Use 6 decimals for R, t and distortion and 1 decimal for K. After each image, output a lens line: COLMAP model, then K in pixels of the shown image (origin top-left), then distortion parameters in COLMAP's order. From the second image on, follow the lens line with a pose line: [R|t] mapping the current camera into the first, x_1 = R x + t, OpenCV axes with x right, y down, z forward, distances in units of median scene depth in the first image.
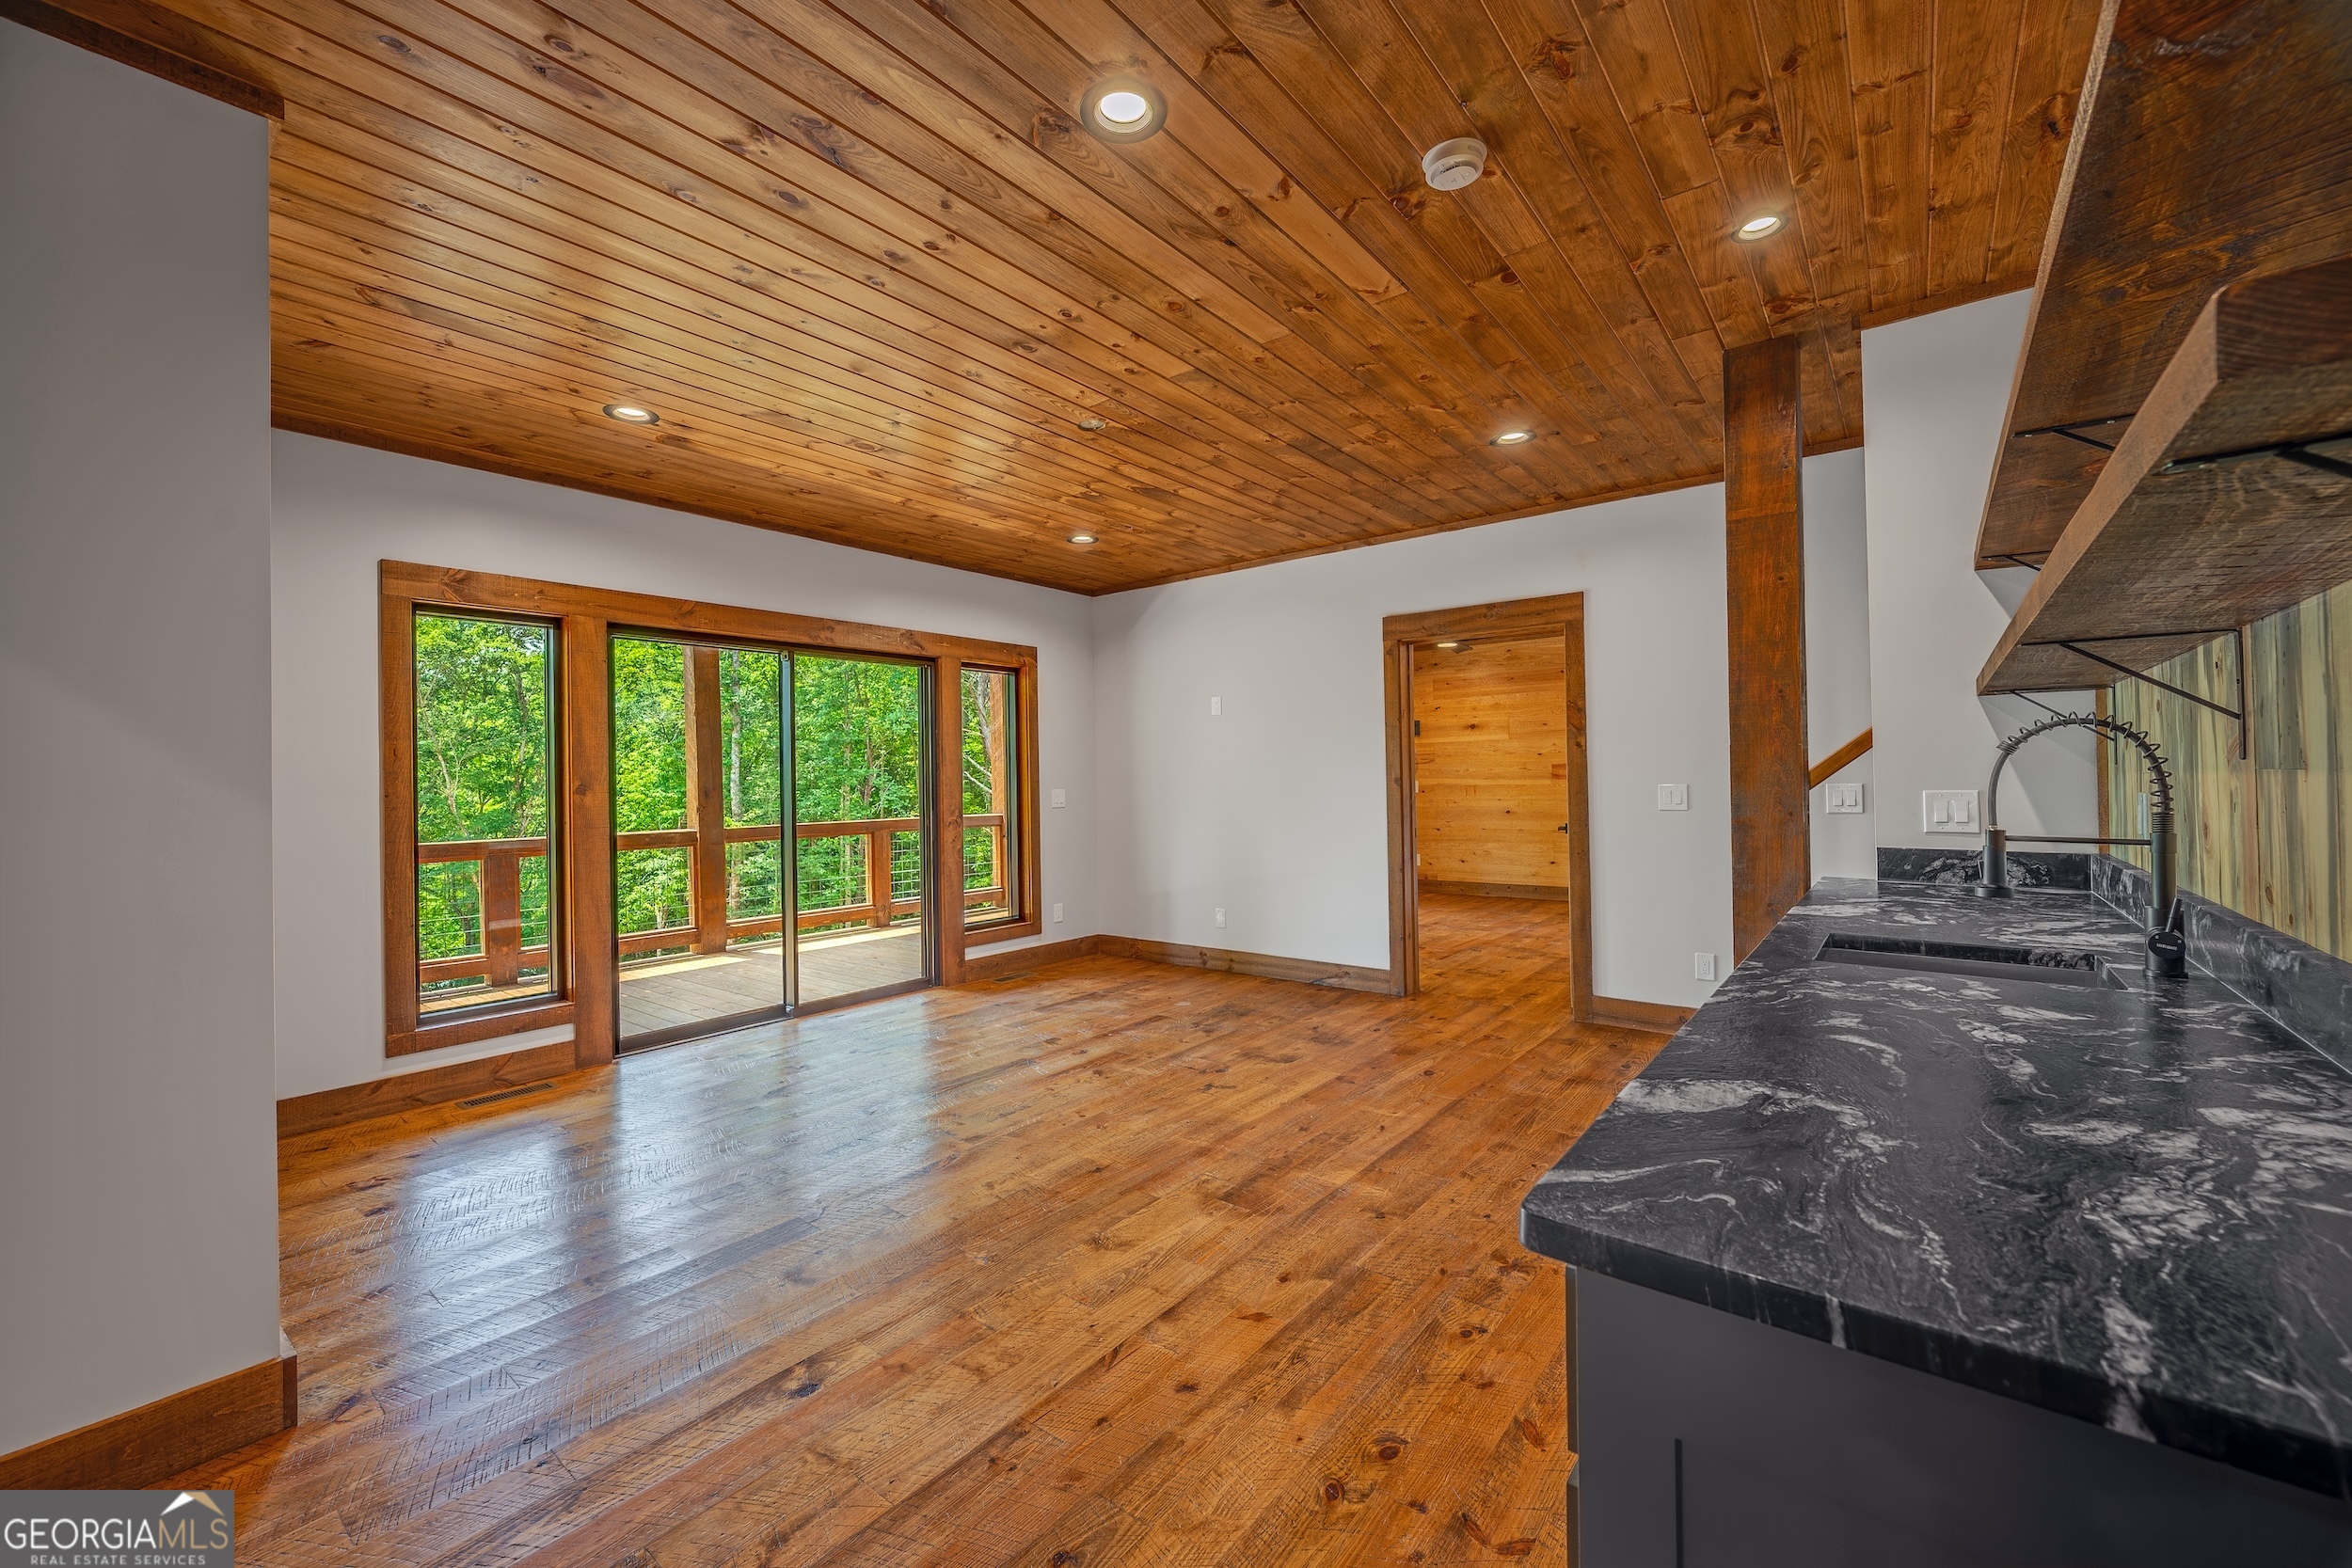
lens RADIAL K [[925.0, 0, 1184.8], [0, 925.0, 770.1], [0, 0, 1]] dist [0.000806, -0.000100]
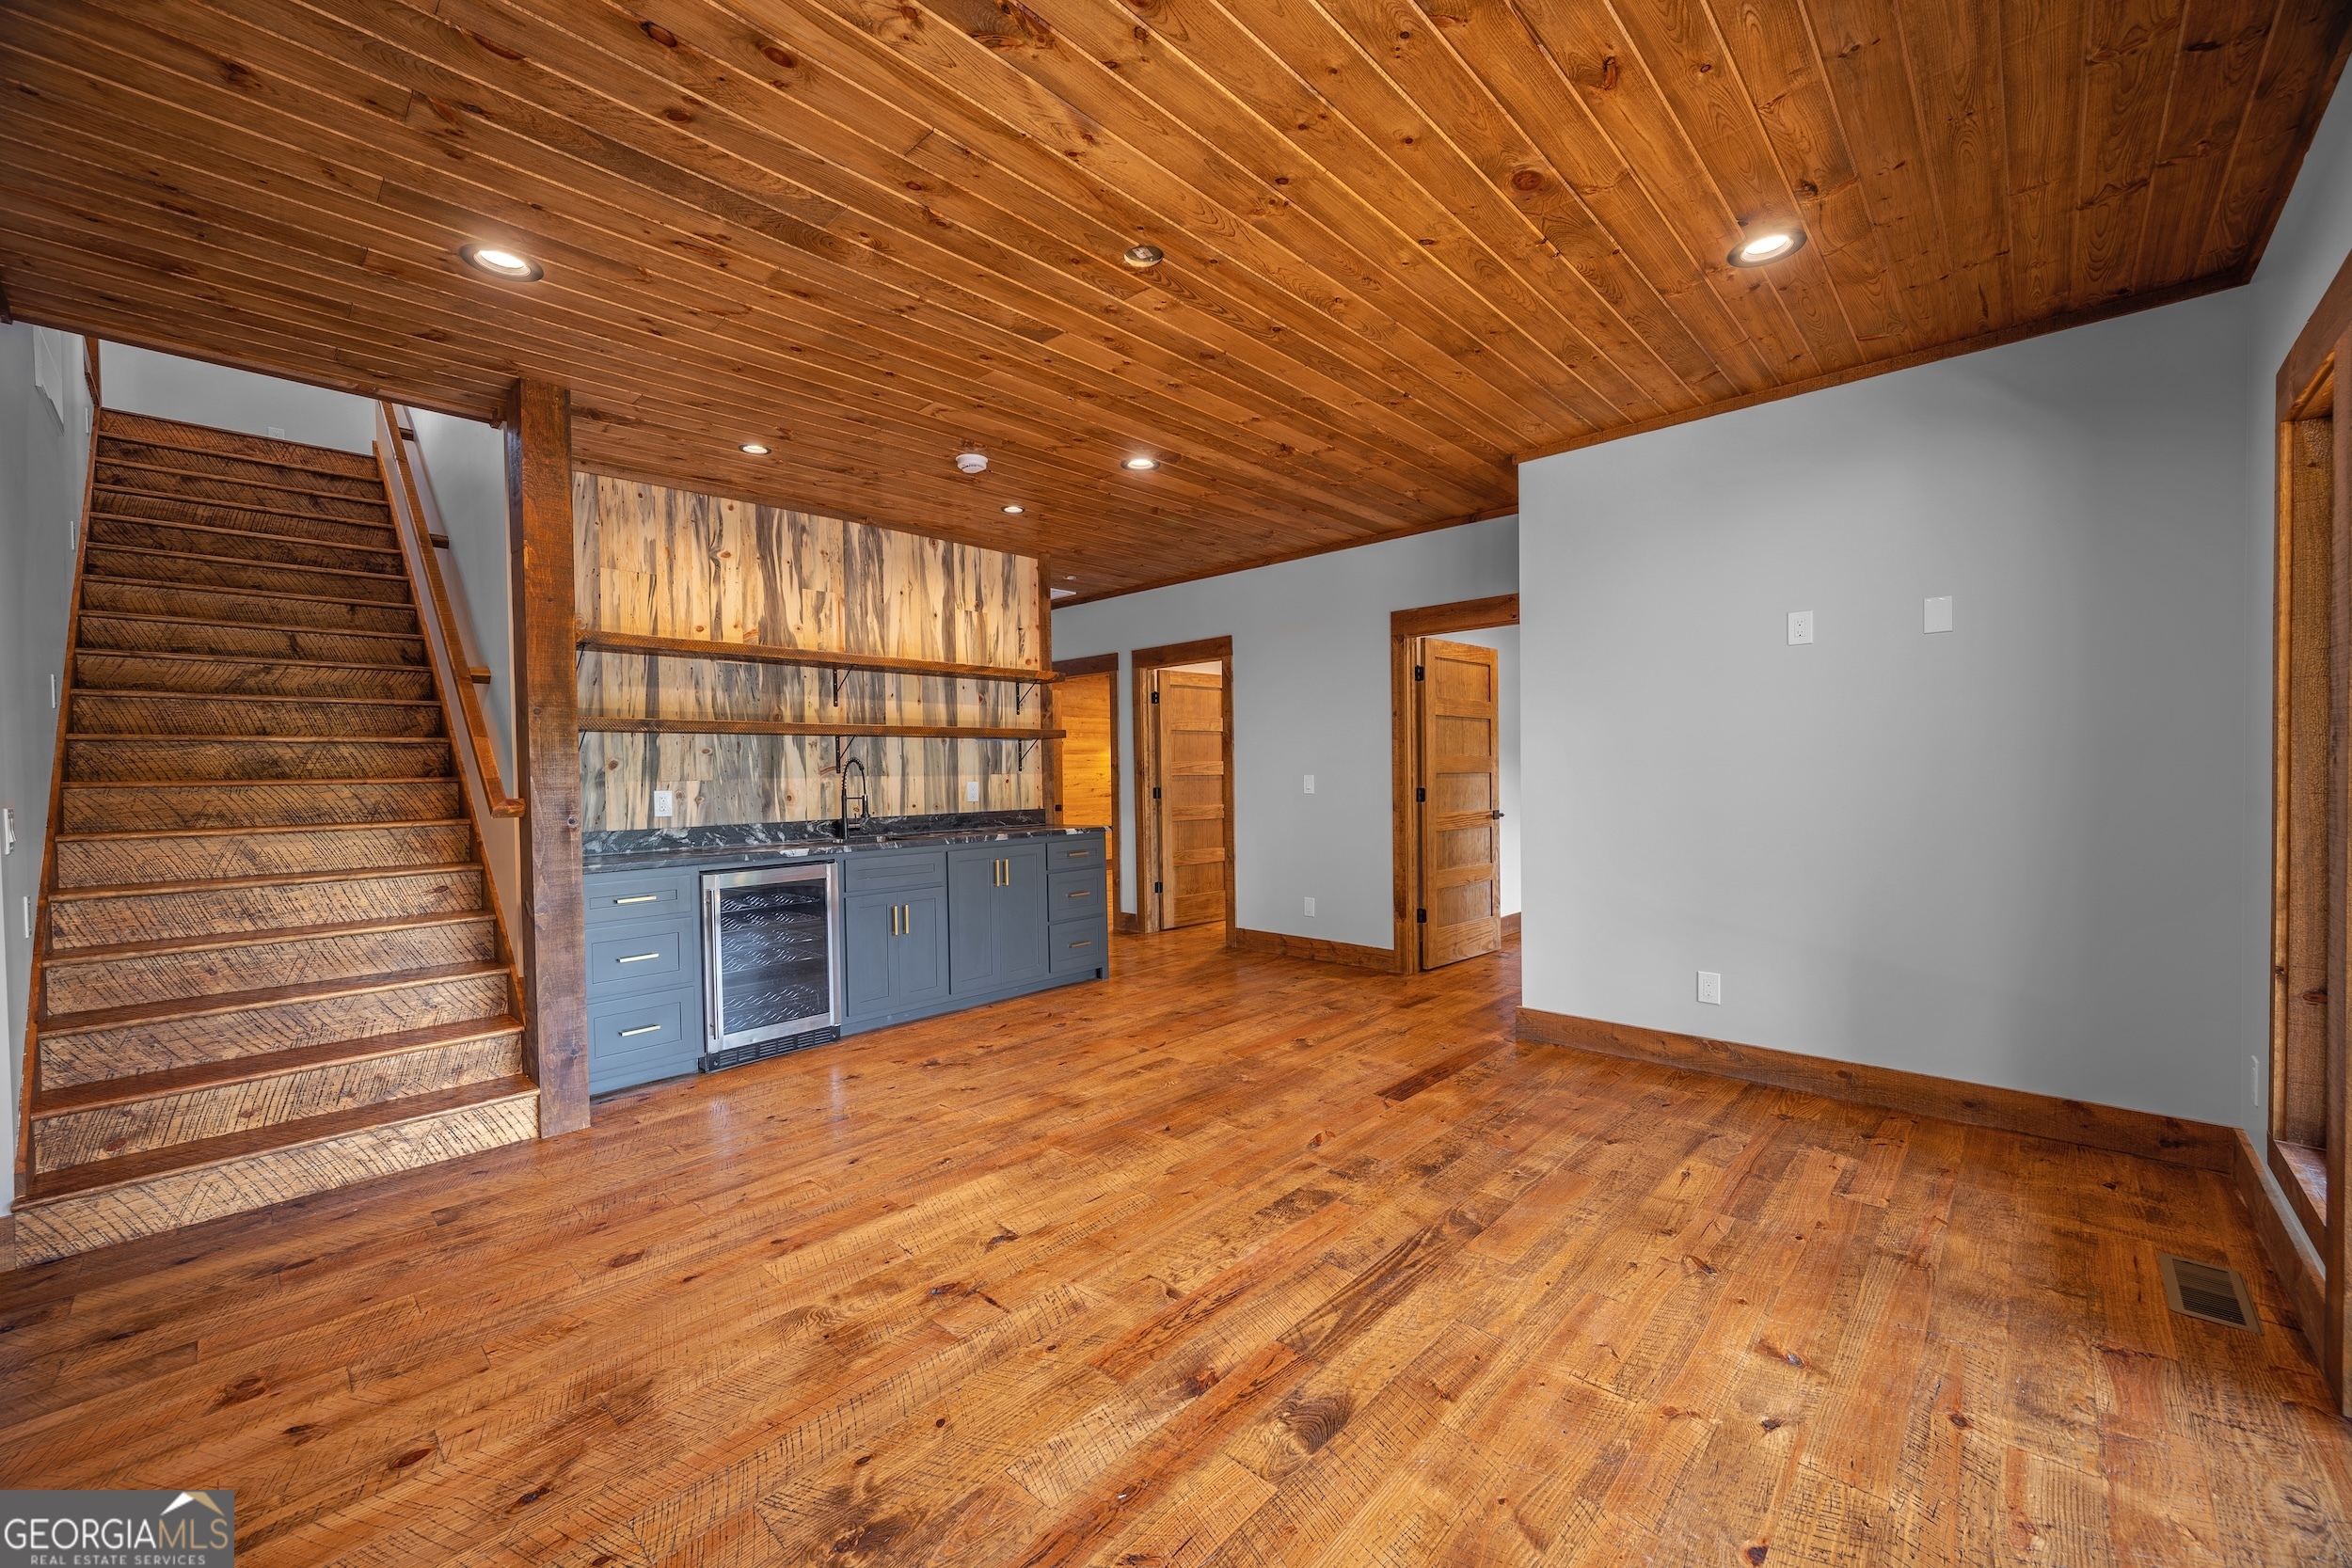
lens RADIAL K [[925.0, 0, 1178.8], [0, 925.0, 784.8], [0, 0, 1]] dist [0.000806, -0.000100]
pose [[-0.995544, 0.030722, 0.089149, -0.144766], [0.030684, 0.999528, -0.001796, 0.022287], [-0.089162, 0.000947, -0.996017, 1.393161]]
